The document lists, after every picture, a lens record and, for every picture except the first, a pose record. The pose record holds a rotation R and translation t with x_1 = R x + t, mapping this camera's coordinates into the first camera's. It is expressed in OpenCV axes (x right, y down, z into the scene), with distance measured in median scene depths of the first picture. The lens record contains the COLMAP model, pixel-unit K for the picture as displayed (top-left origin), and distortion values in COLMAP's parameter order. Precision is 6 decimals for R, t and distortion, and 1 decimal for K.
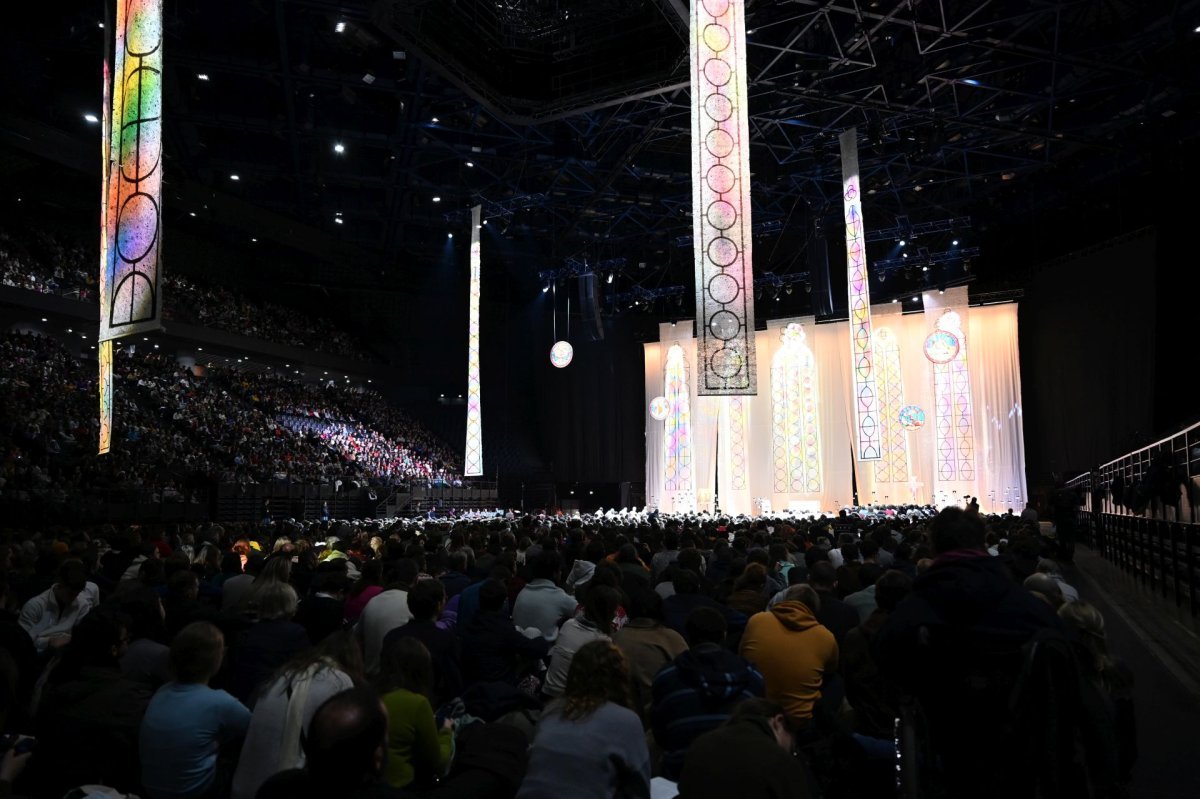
lens RADIAL K [[810.1, 0, 604.1], [0, 810.1, 415.3], [0, 0, 1]] dist [-0.003819, -0.004649]
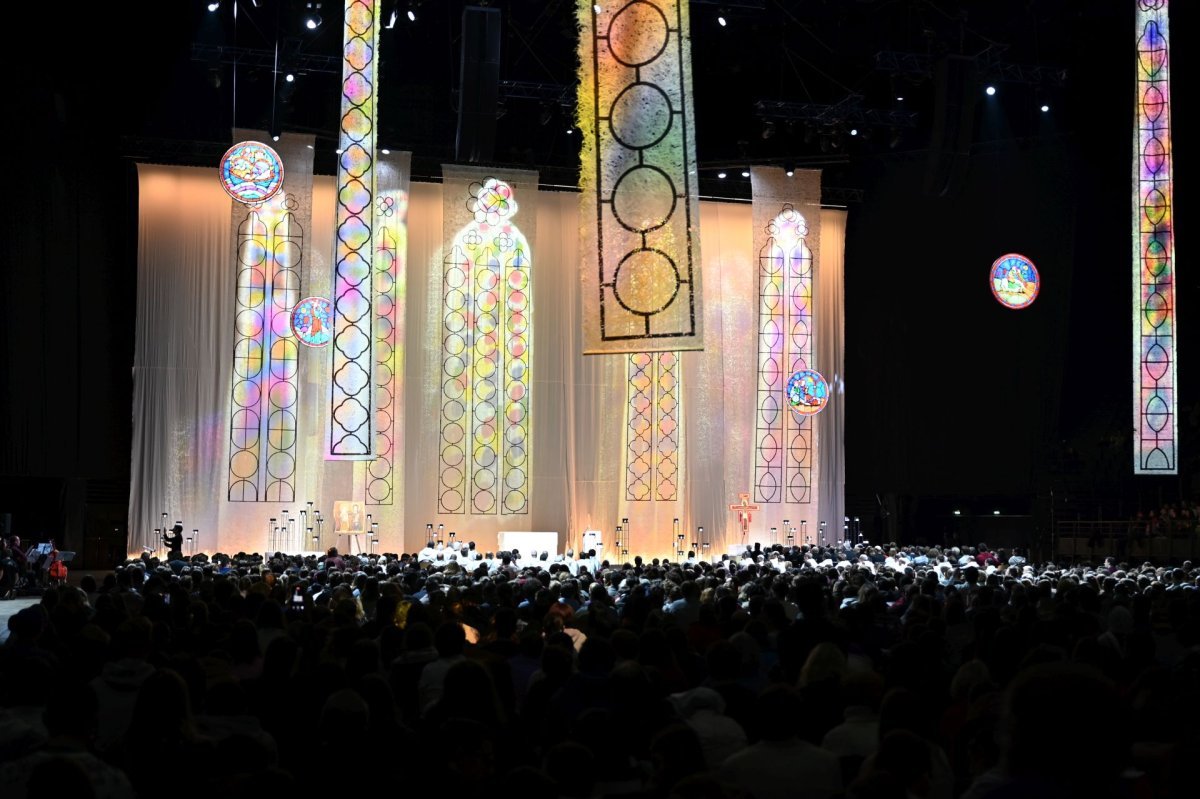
lens RADIAL K [[1582.5, 0, 596.0], [0, 1582.5, 443.5], [0, 0, 1]] dist [0.005768, 0.031070]
pose [[0.744921, 0.056681, 0.664741, -0.401253], [-0.093081, 0.995469, 0.019427, 0.027286], [-0.660627, -0.076346, 0.746822, 0.234415]]
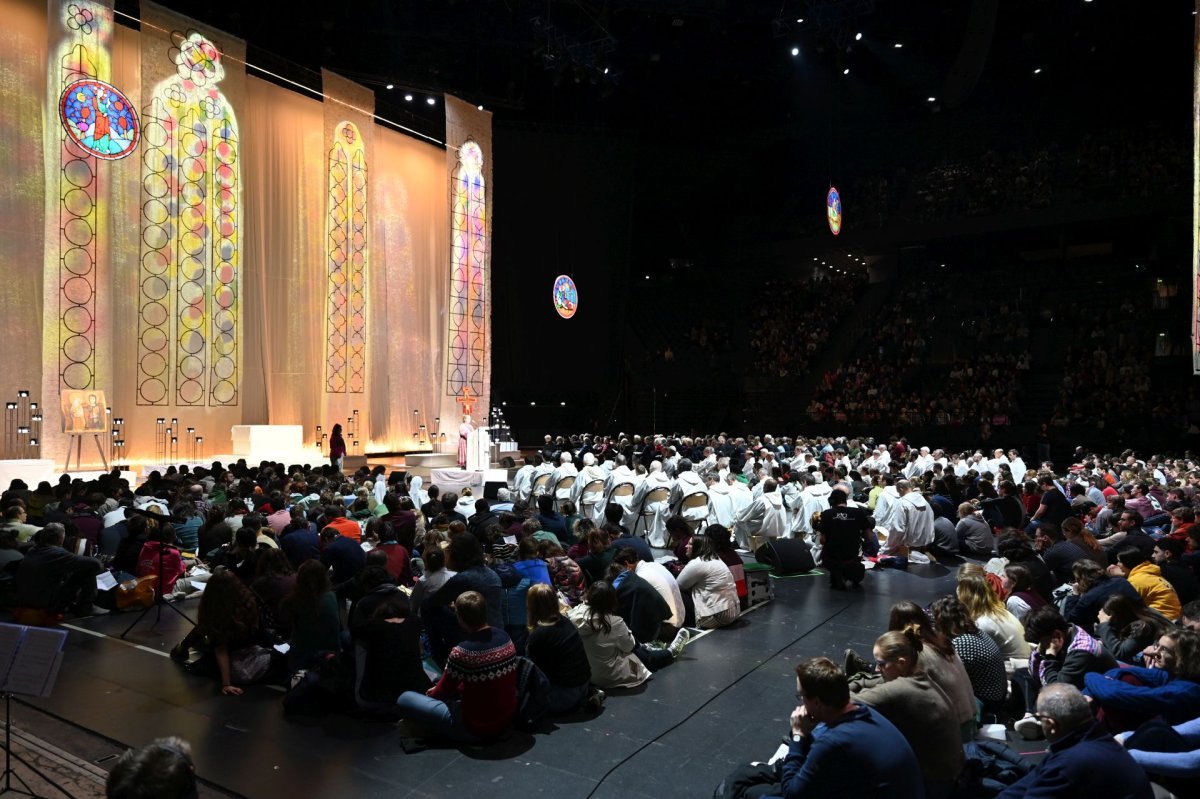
lens RADIAL K [[810.1, 0, 604.1], [0, 810.1, 415.3], [0, 0, 1]] dist [-0.003819, -0.004649]
pose [[0.099978, 0.011315, 0.994925, -0.210889], [-0.113067, 0.993587, 0.000062, 0.079863], [-0.988545, -0.112499, 0.100616, 0.780627]]
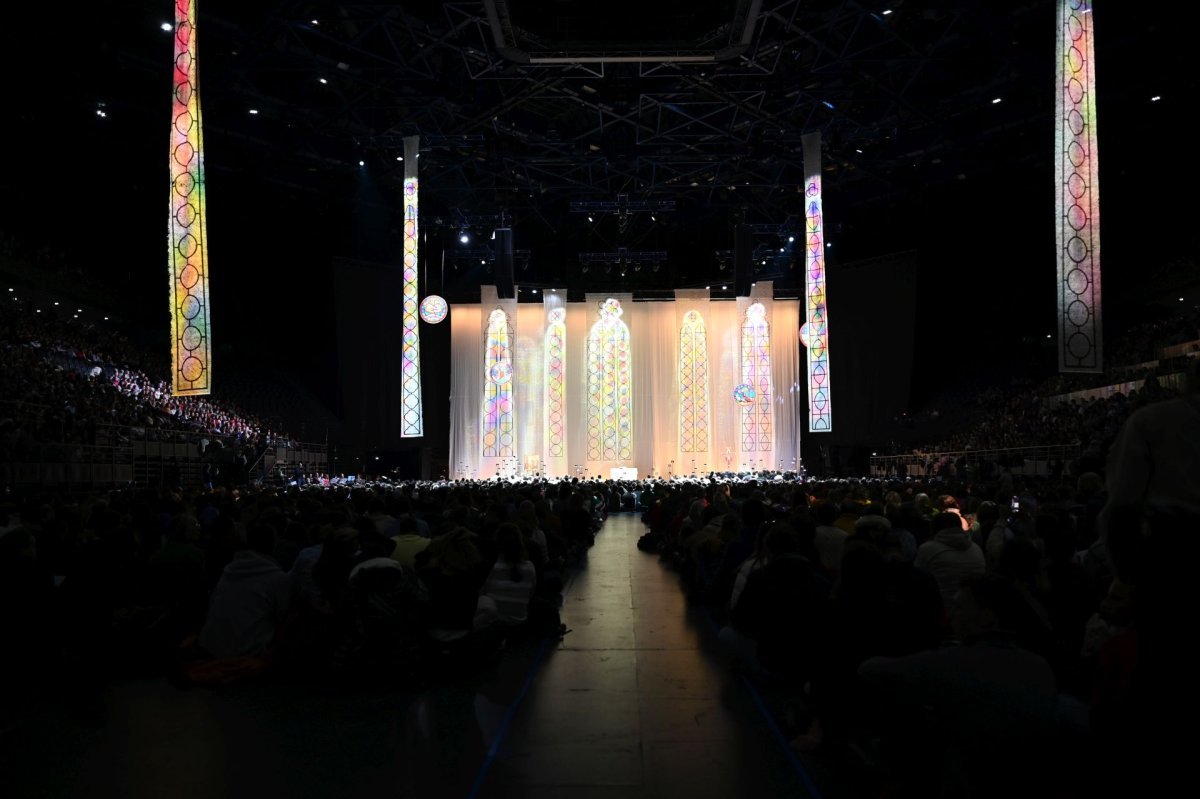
lens RADIAL K [[806.6, 0, 604.4], [0, 806.6, 434.4], [0, 0, 1]] dist [-0.035310, 0.001391]
pose [[0.902079, 0.024684, 0.430865, -0.239401], [-0.051253, 0.997425, 0.050163, 0.010109], [-0.428517, -0.067334, 0.901021, 0.063346]]
